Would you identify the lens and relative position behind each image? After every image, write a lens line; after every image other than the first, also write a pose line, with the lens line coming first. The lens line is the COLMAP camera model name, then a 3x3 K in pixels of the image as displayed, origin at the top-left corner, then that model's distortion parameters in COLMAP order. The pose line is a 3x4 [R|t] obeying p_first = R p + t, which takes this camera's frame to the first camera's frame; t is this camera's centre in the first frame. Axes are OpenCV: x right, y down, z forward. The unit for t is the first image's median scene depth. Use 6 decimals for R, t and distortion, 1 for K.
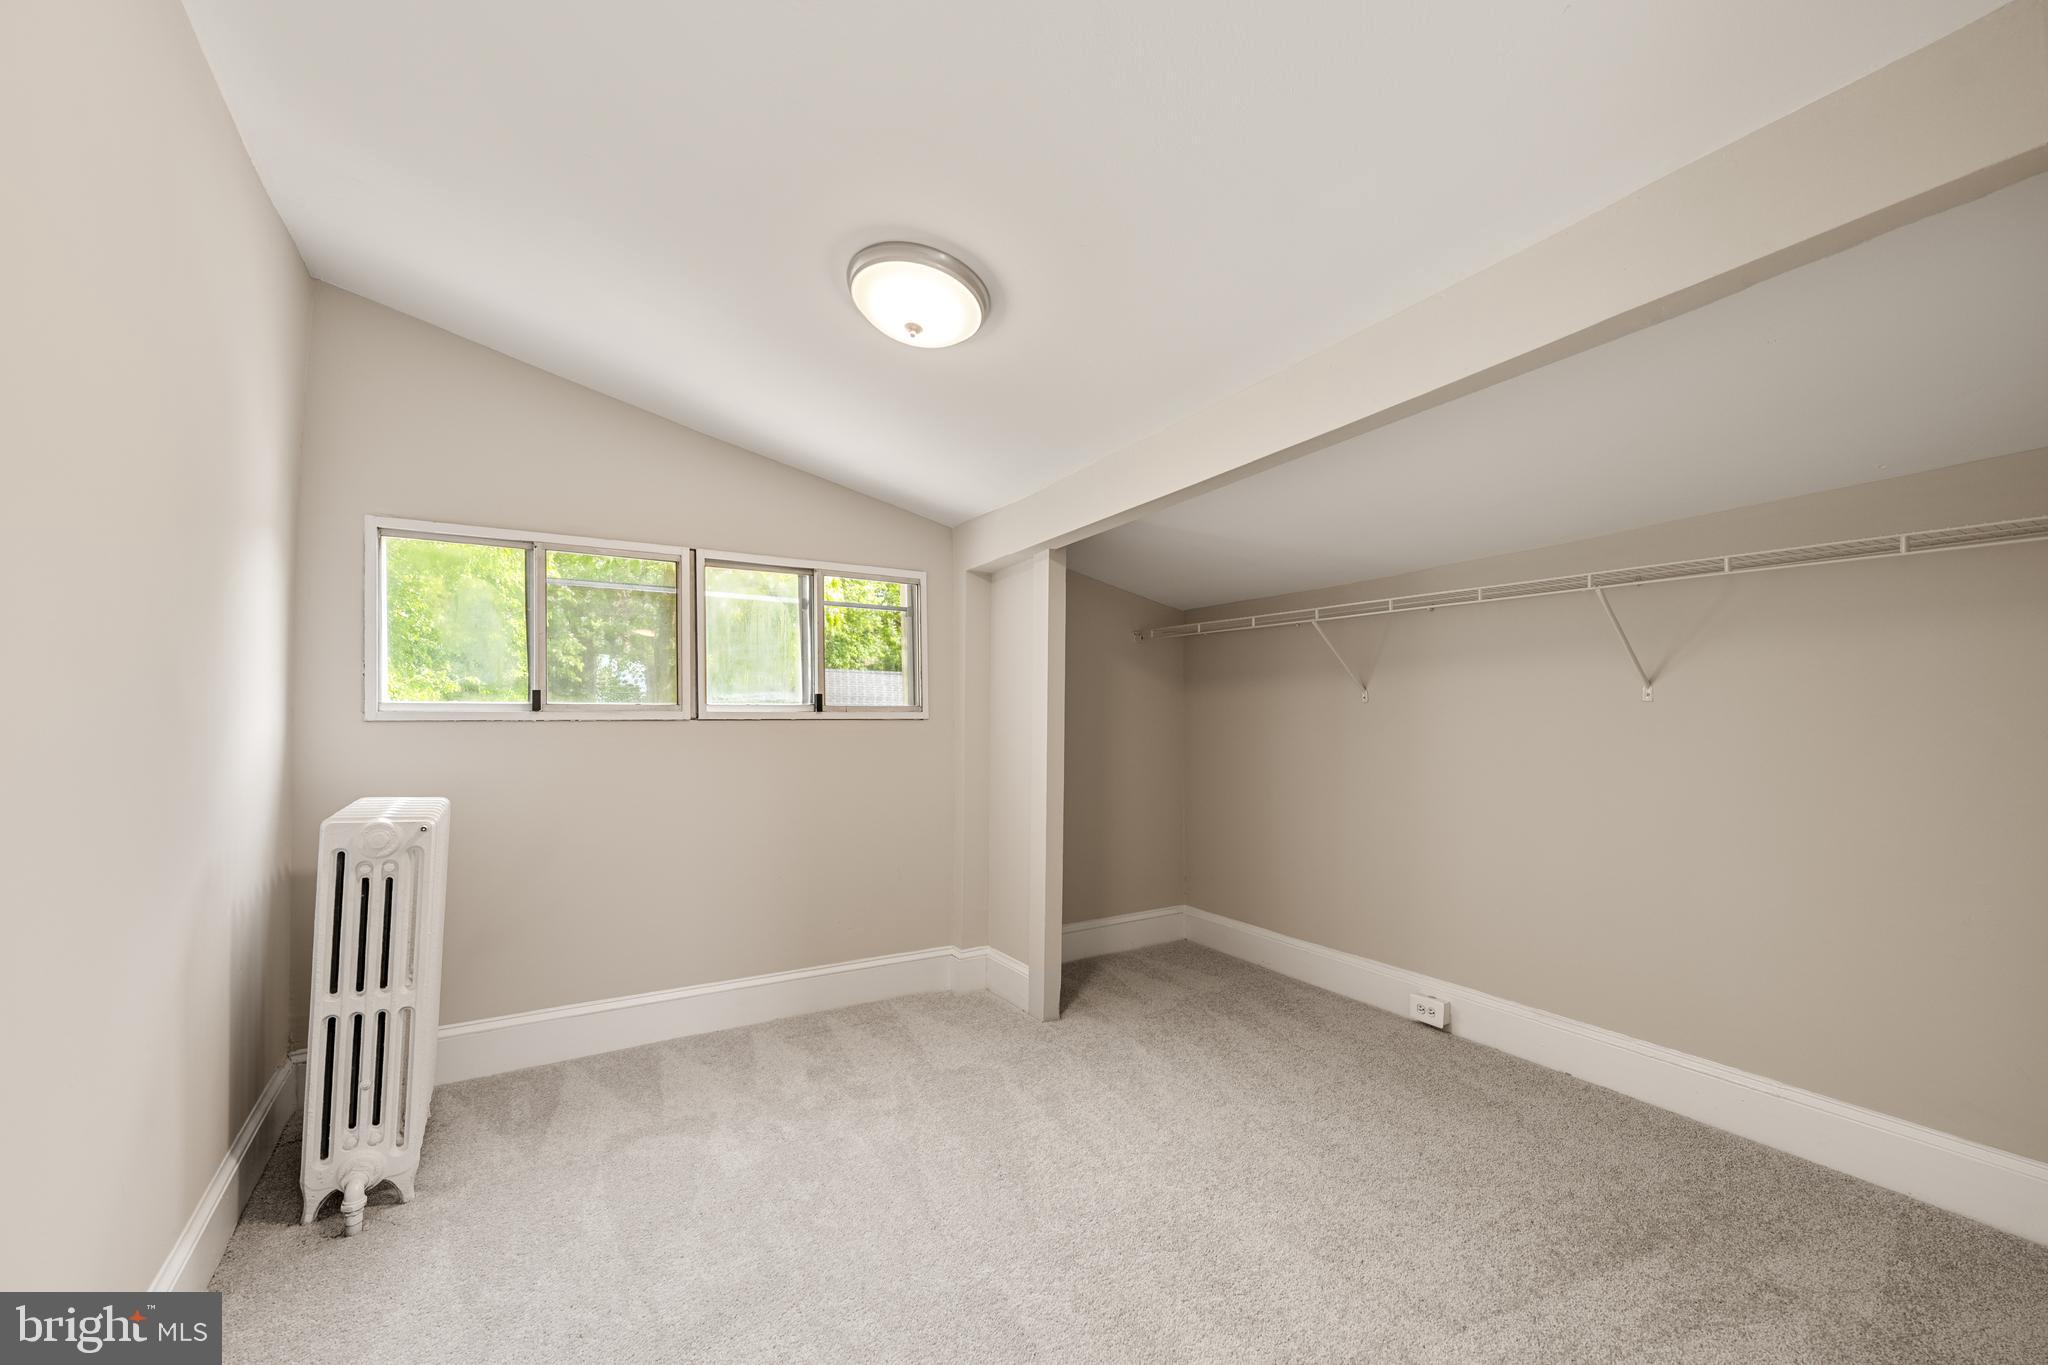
lens RADIAL K [[829.0, 0, 1028.1], [0, 829.0, 720.5], [0, 0, 1]] dist [0.002534, 0.000153]
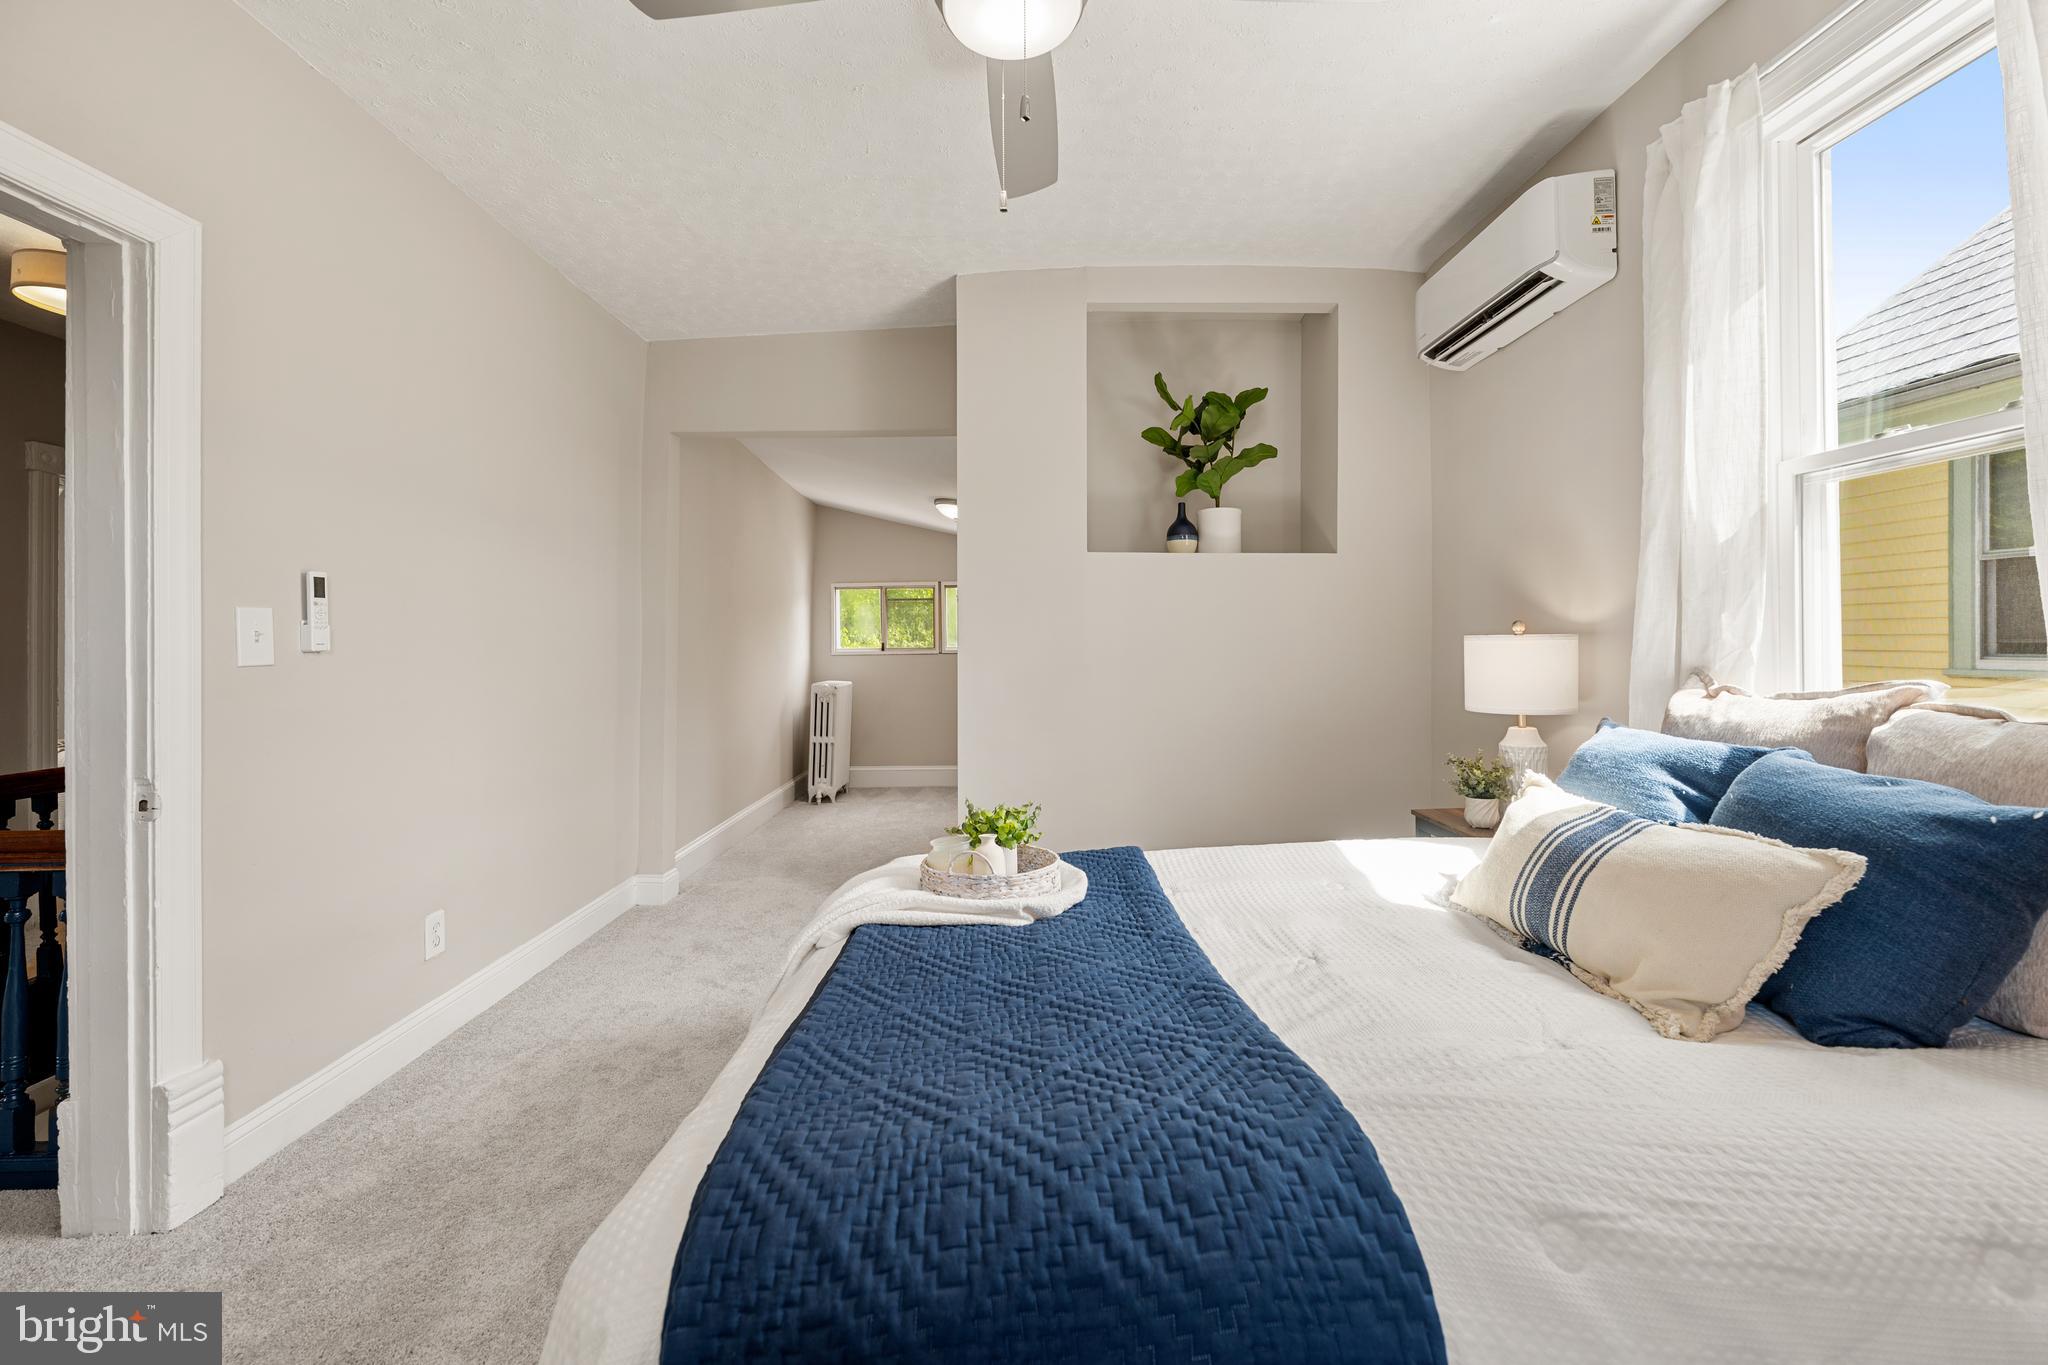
lens RADIAL K [[829.0, 0, 1027.8], [0, 829.0, 643.3], [0, 0, 1]] dist [0.002534, 0.000153]
pose [[0.853406, -0.014015, -0.521059, 1.379229], [0.007005, 0.999857, -0.015420, 0.011225], [0.521200, 0.009509, 0.853381, -1.181341]]
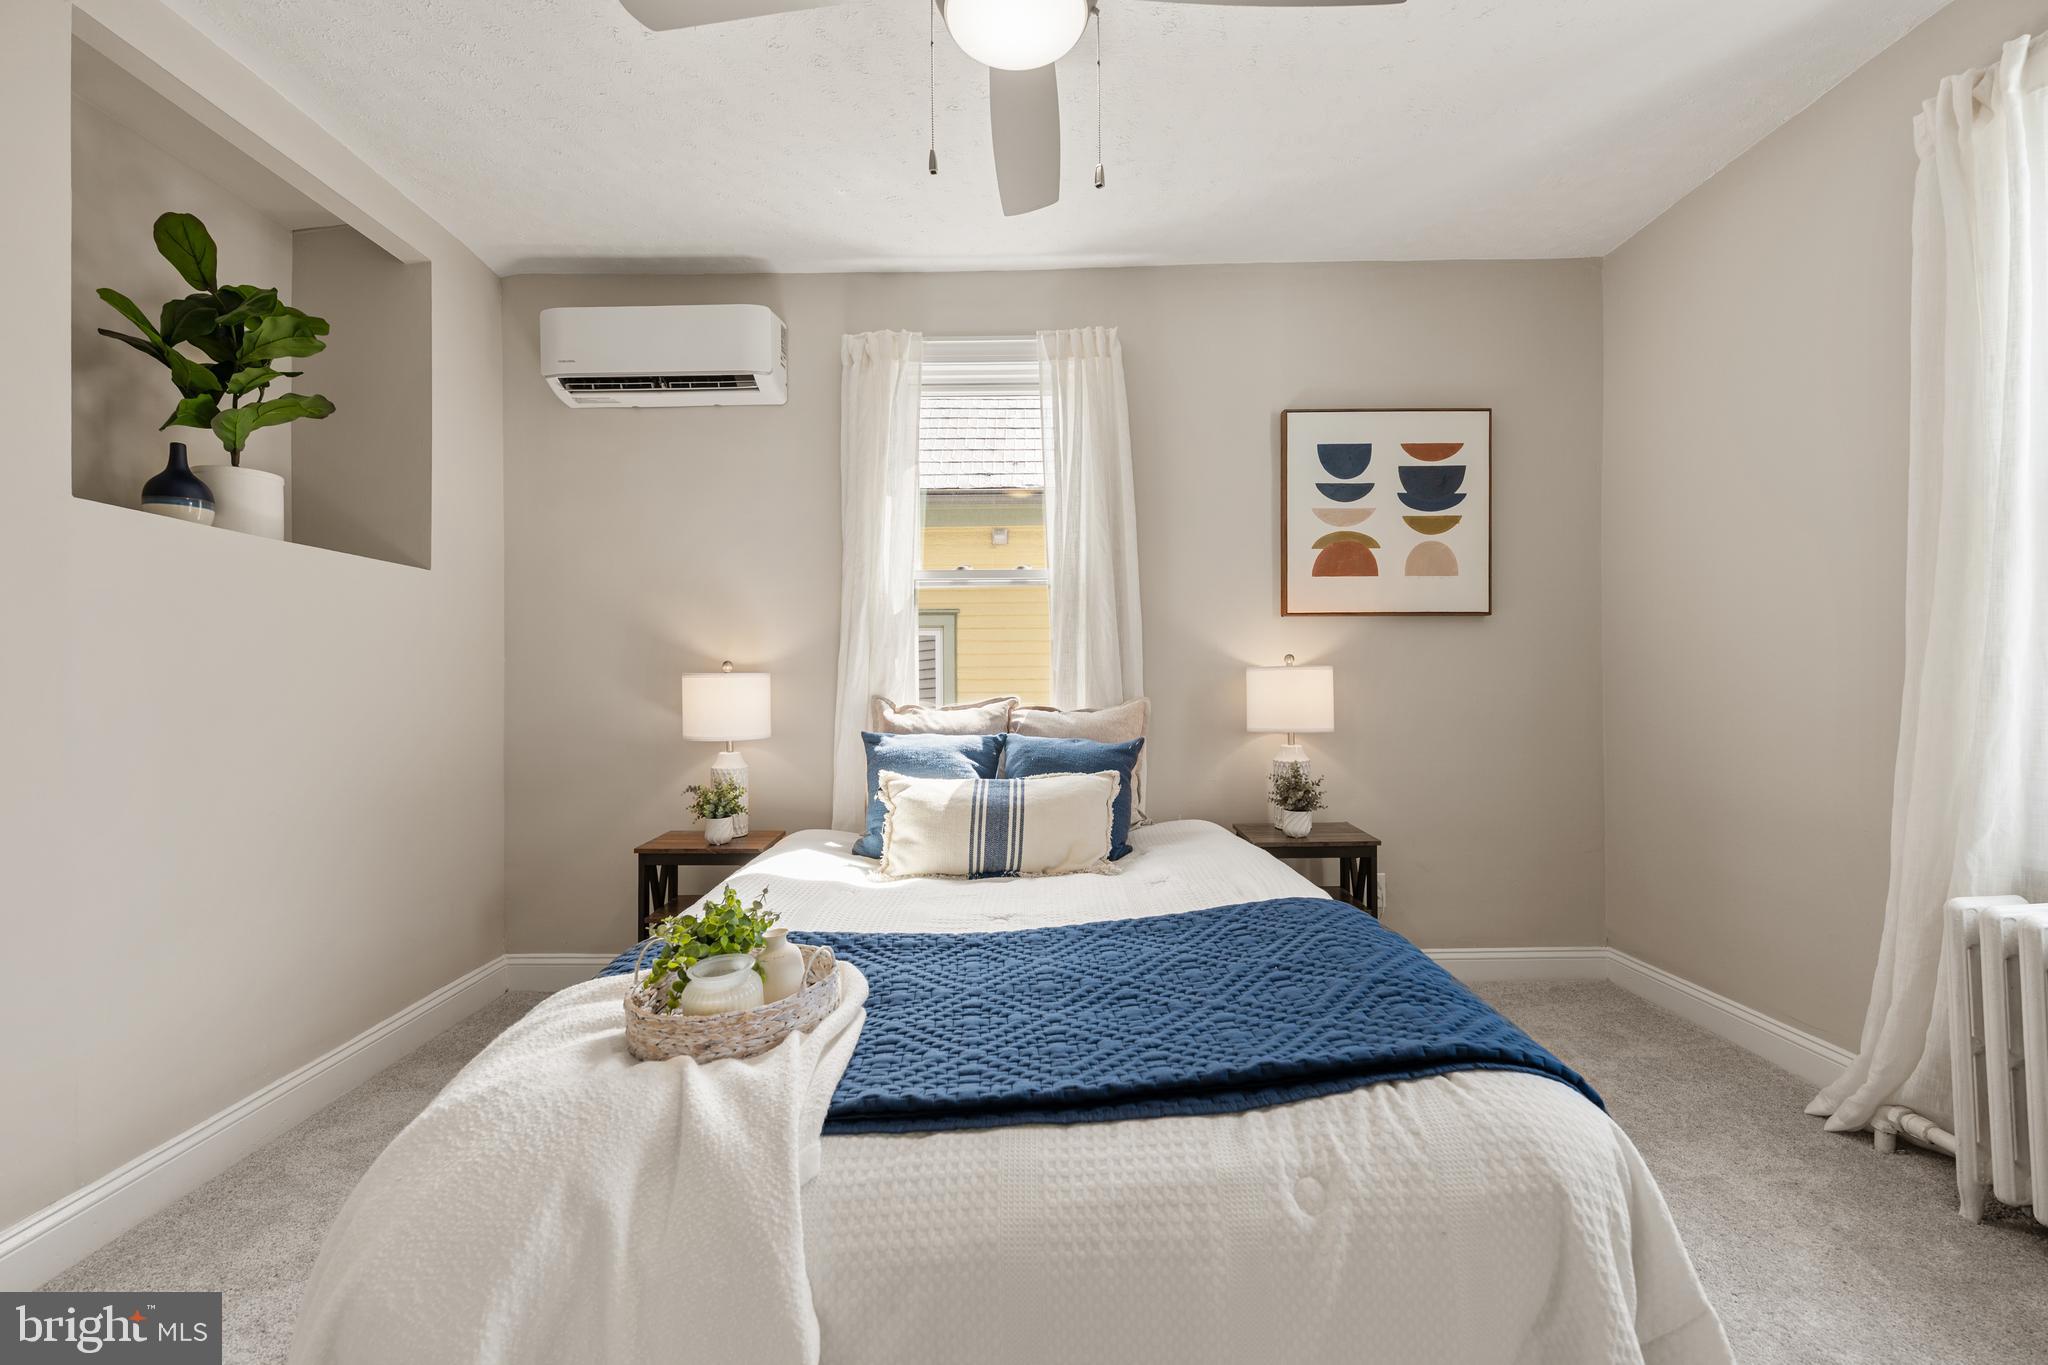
lens RADIAL K [[829.0, 0, 1022.7], [0, 829.0, 676.0], [0, 0, 1]] dist [0.002534, 0.000153]
pose [[0.534256, -0.008762, 0.845277, 0.504572], [0.026371, 0.999632, -0.006305, 0.012583], [-0.844911, 0.025659, 0.534291, -0.971508]]
